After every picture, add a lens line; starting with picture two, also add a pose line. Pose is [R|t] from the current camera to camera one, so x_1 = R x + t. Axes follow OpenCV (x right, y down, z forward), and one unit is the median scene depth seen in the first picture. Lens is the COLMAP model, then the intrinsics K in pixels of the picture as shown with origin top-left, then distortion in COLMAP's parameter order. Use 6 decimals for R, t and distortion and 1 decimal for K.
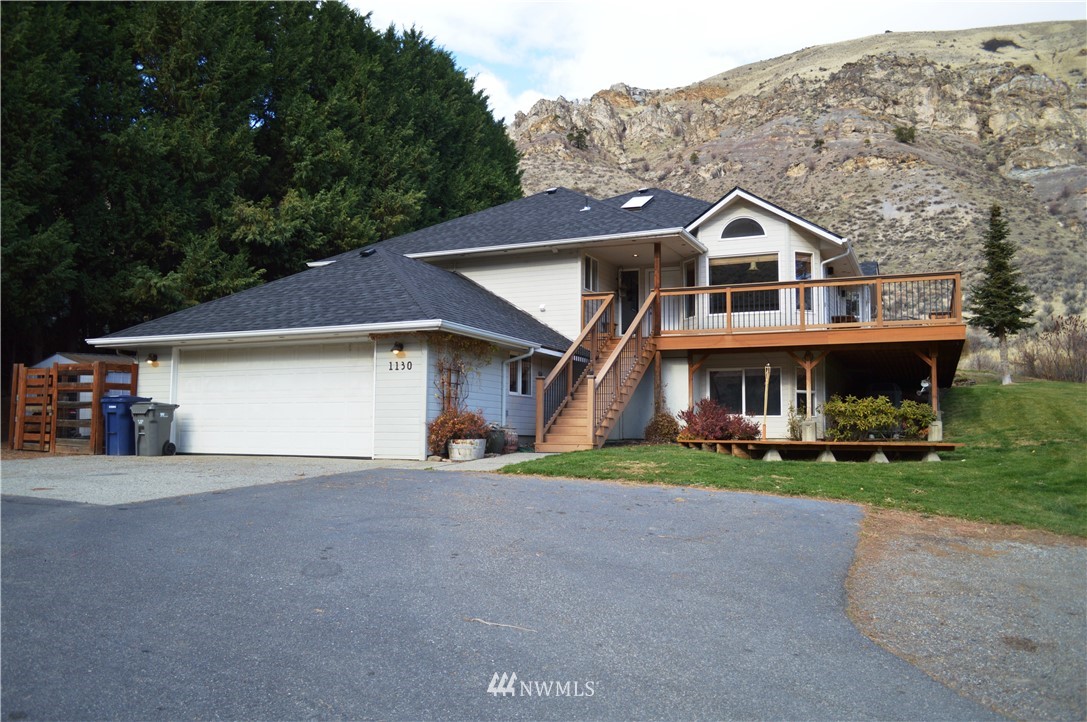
lens RADIAL K [[873.3, 0, 542.4], [0, 873.3, 354.1], [0, 0, 1]] dist [-0.082775, 0.013945]
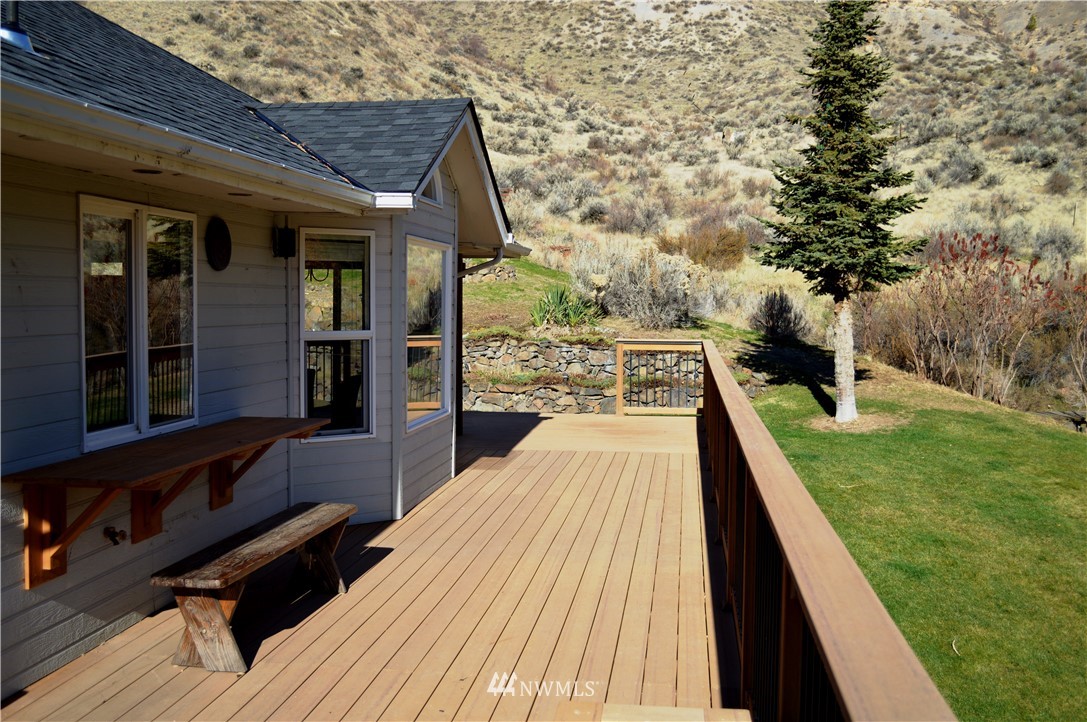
lens RADIAL K [[1106.7, 0, 540.0], [0, 1106.7, 358.5], [0, 0, 1]] dist [-0.061192, 0.000000]
pose [[0.957348, -0.020848, 0.288186, 0.259028], [-0.023921, 0.988251, 0.150958, -0.067087], [-0.287947, -0.151413, 0.945601, 0.556864]]
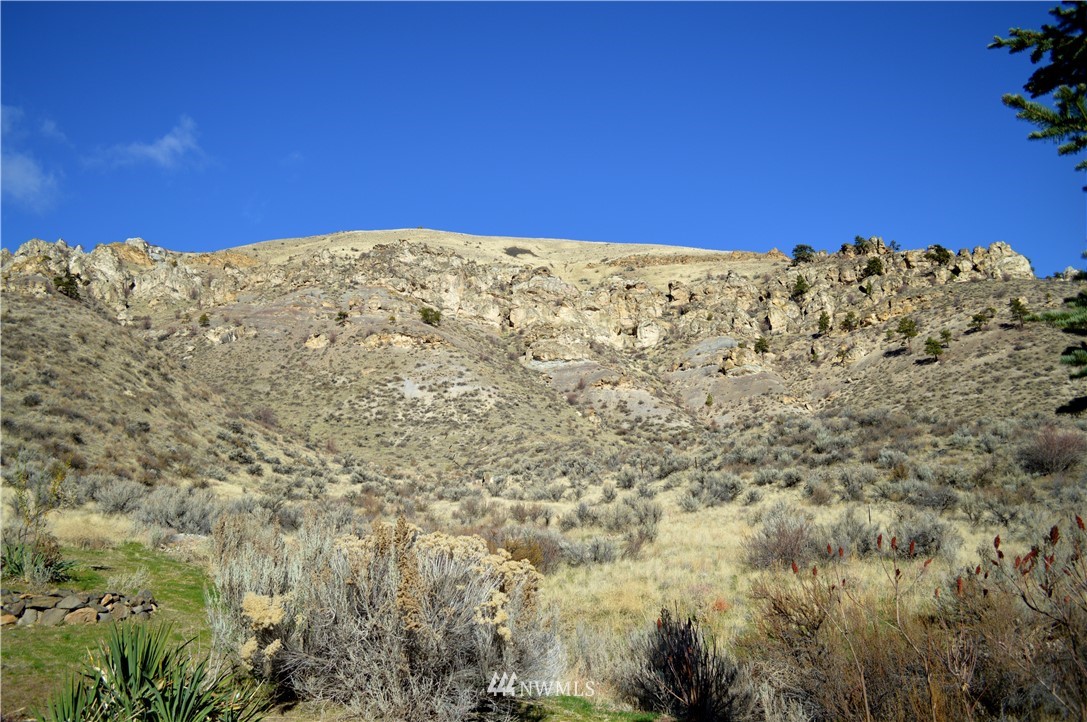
lens RADIAL K [[873.3, 0, 541.9], [0, 873.3, 350.9], [0, 0, 1]] dist [-0.082775, 0.013945]
pose [[0.864214, 0.104112, 0.492234, 0.446899], [0.006627, 0.975915, -0.218051, -0.026565], [-0.503081, 0.191705, 0.842709, 0.997513]]
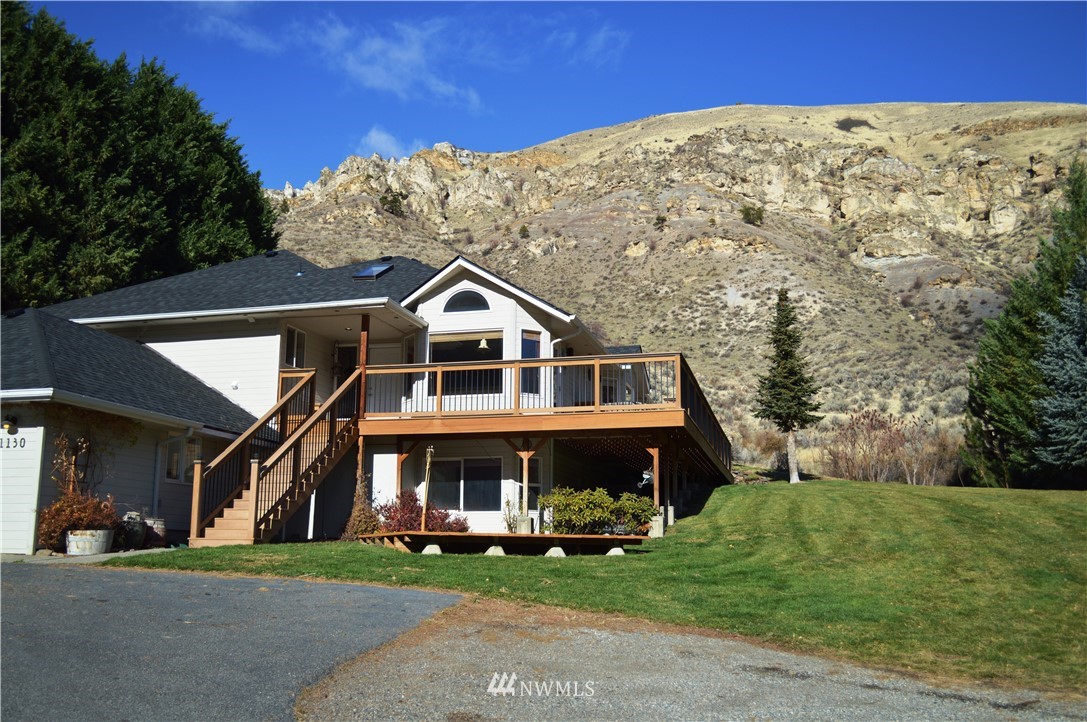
lens RADIAL K [[1018.4, 0, 540.7], [0, 1018.4, 358.6], [0, 0, 1]] dist [-0.074381, 0.000000]
pose [[0.982938, 0.027374, 0.181890, 0.074559], [-0.010154, 0.995431, -0.094942, 0.008332], [-0.183658, 0.091475, 0.978725, -0.027067]]
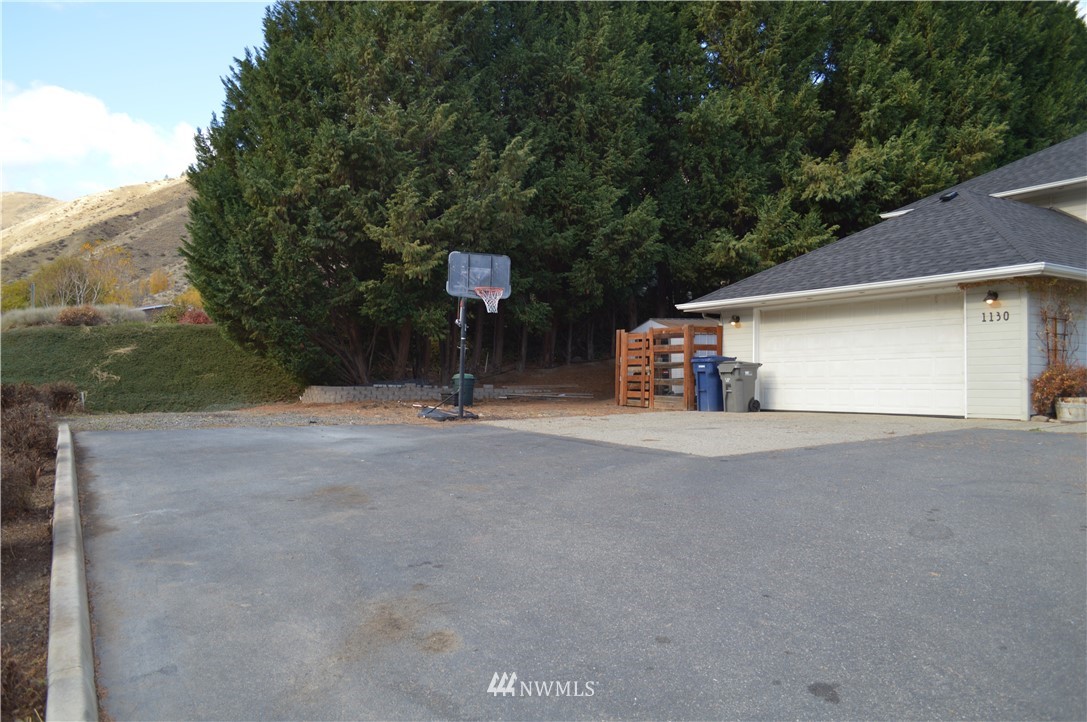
lens RADIAL K [[873.3, 0, 538.2], [0, 873.3, 351.9], [0, 0, 1]] dist [-0.082775, 0.013945]
pose [[0.802542, -0.020236, -0.596252, -0.006874], [0.047238, 0.998442, 0.029695, 0.000563], [0.594722, -0.051997, 0.802248, -0.000745]]
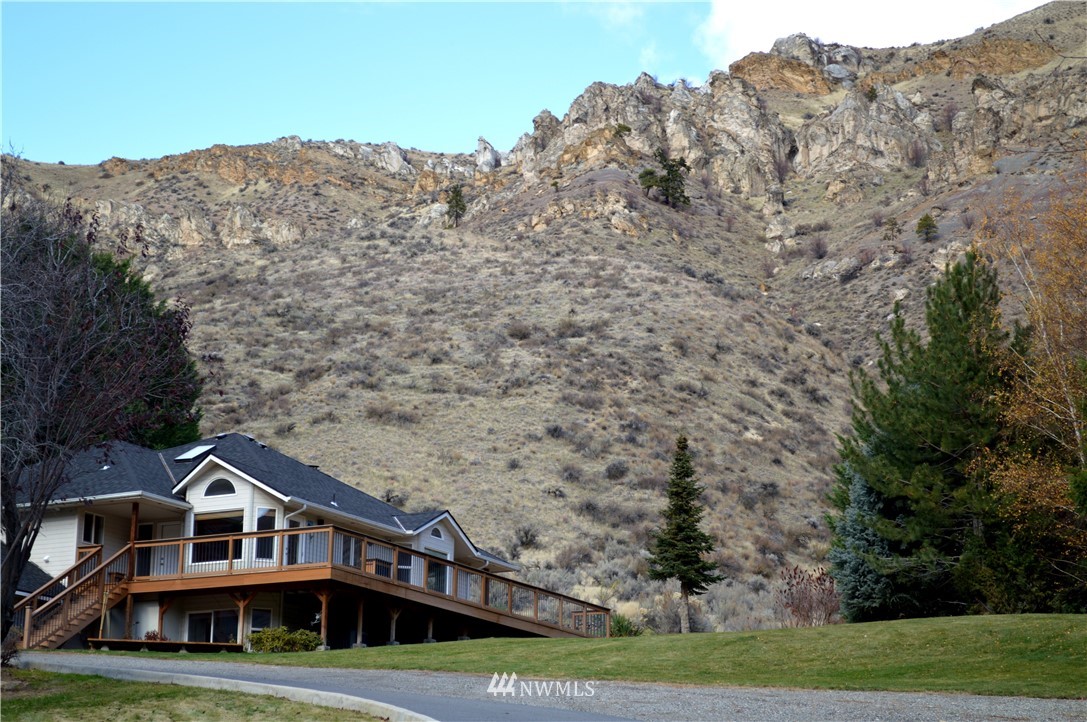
lens RADIAL K [[2329.7, 0, 540.8], [0, 2329.7, 357.1], [0, 0, 1]] dist [0.057370, 0.000000]
pose [[0.998192, -0.012147, -0.058871, 0.536617], [0.003078, 0.988414, -0.151751, 0.098003], [0.060032, 0.151295, 0.986664, -1.303705]]
